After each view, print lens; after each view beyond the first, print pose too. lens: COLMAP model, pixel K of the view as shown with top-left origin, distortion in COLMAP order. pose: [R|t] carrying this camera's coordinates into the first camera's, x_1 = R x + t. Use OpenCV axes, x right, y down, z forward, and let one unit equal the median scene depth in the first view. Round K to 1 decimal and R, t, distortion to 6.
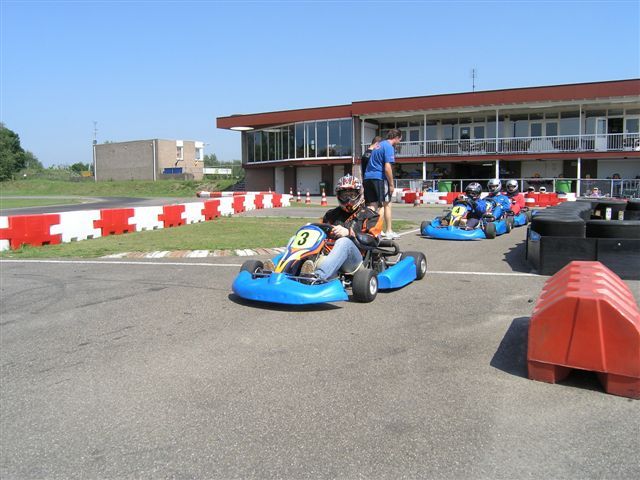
lens RADIAL K [[525.3, 0, 320.0], [0, 525.3, 234.5], [0, 0, 1]] dist [-0.103473, 0.044796]
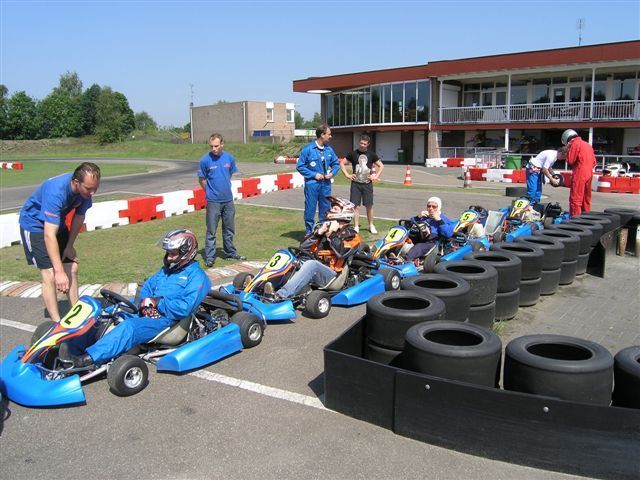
lens RADIAL K [[525.3, 0, 320.0], [0, 525.3, 234.5], [0, 0, 1]] dist [-0.103473, 0.044796]
pose [[0.975700, 0.036682, -0.216019, 0.084767], [-0.018640, 0.996209, 0.084975, -0.028496], [0.218317, -0.078884, 0.972684, 0.060460]]
